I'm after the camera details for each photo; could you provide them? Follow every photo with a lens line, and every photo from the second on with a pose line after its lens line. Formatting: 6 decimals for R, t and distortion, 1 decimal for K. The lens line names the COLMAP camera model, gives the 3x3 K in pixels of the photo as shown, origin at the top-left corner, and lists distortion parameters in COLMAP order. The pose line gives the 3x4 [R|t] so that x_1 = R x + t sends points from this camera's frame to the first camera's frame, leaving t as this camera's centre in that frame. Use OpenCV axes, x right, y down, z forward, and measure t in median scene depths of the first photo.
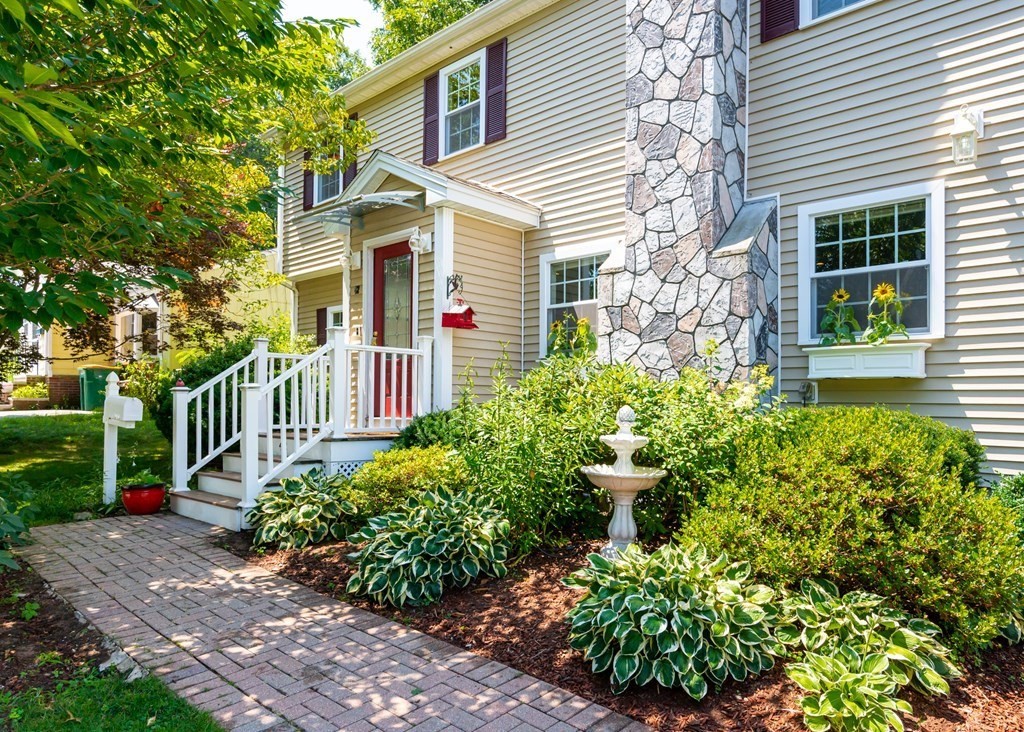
lens RADIAL K [[686.1, 0, 530.0], [0, 686.1, 387.1], [0, 0, 1]] dist [-0.016565, 0.005517]
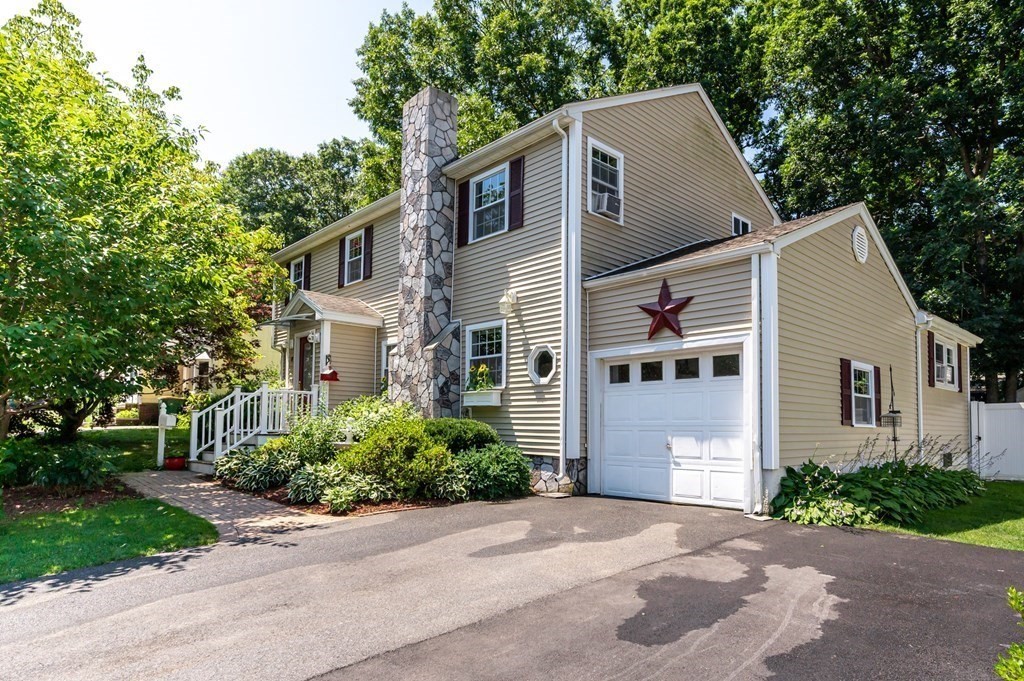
lens RADIAL K [[601.2, 0, 503.4], [0, 601.2, 379.6], [0, 0, 1]] dist [0.000890, 0.000970]
pose [[0.997039, -0.004863, -0.076747, 0.575972], [0.000841, 0.998629, -0.052348, 0.003321], [0.076897, 0.052128, 0.995675, -0.768633]]
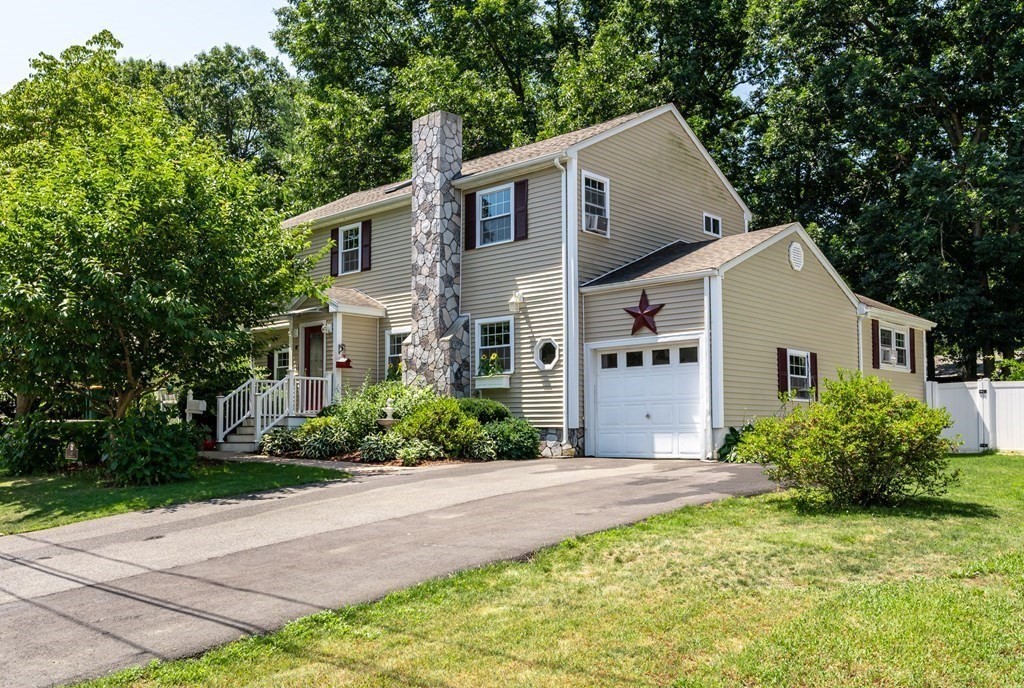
lens RADIAL K [[846.0, 0, 480.7], [0, 846.0, 353.7], [0, 0, 1]] dist [-0.003924, -0.007233]
pose [[0.999886, -0.013201, -0.007376, 0.381075], [0.012734, 0.998108, -0.060145, 0.039906], [0.008156, 0.060044, 0.998162, -1.830420]]
